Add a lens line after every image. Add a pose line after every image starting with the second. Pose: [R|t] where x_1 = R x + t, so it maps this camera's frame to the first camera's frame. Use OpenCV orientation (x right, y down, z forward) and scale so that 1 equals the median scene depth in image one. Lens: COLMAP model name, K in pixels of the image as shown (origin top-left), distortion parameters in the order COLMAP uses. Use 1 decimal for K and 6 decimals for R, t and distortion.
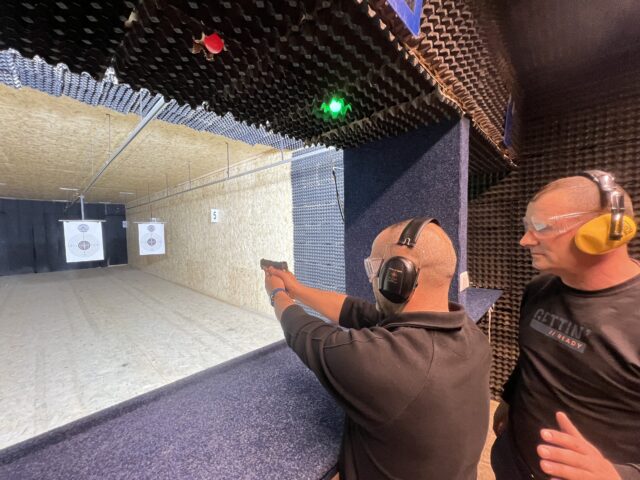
lens RADIAL K [[265.6, 0, 318.9], [0, 265.6, 243.4], [0, 0, 1]] dist [-0.000558, 0.000183]
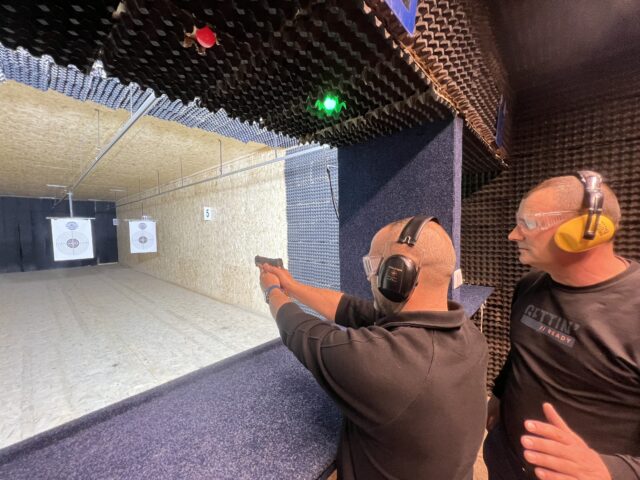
lens RADIAL K [[260.3, 0, 321.8], [0, 260.3, 243.7], [0, 0, 1]] dist [-0.003234, -0.000531]
pose [[0.999234, -0.000371, 0.039142, -0.007282], [0.000009, 0.999957, 0.009233, 0.000155], [-0.039144, -0.009225, 0.999191, 0.021670]]
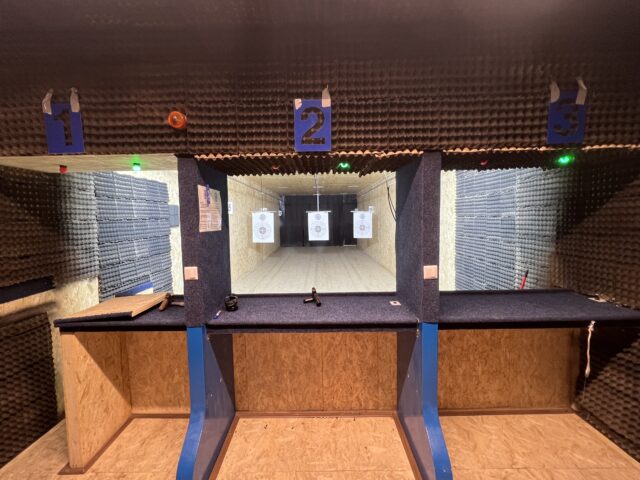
lens RADIAL K [[297.4, 0, 318.4], [0, 297.4, 239.2], [0, 0, 1]] dist [-0.003666, -0.000182]
pose [[0.695236, 0.056377, -0.716567, 0.917874], [-0.030740, 0.998339, 0.048722, -0.059340], [0.718124, -0.011846, 0.695815, -0.359171]]
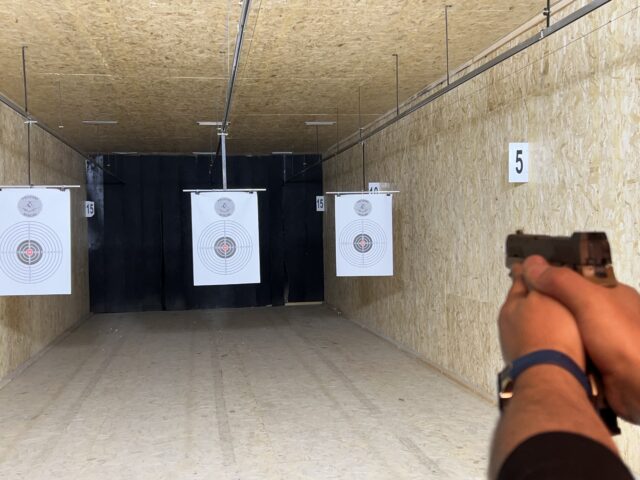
lens RADIAL K [[801.9, 0, 324.2], [0, 801.9, 236.1], [0, 0, 1]] dist [0.085855, 0.000000]
pose [[0.800783, 0.002423, -0.598949, 0.048531], [-0.020241, 0.999530, -0.023019, 0.056941], [0.598612, 0.030557, 0.800456, 0.235447]]
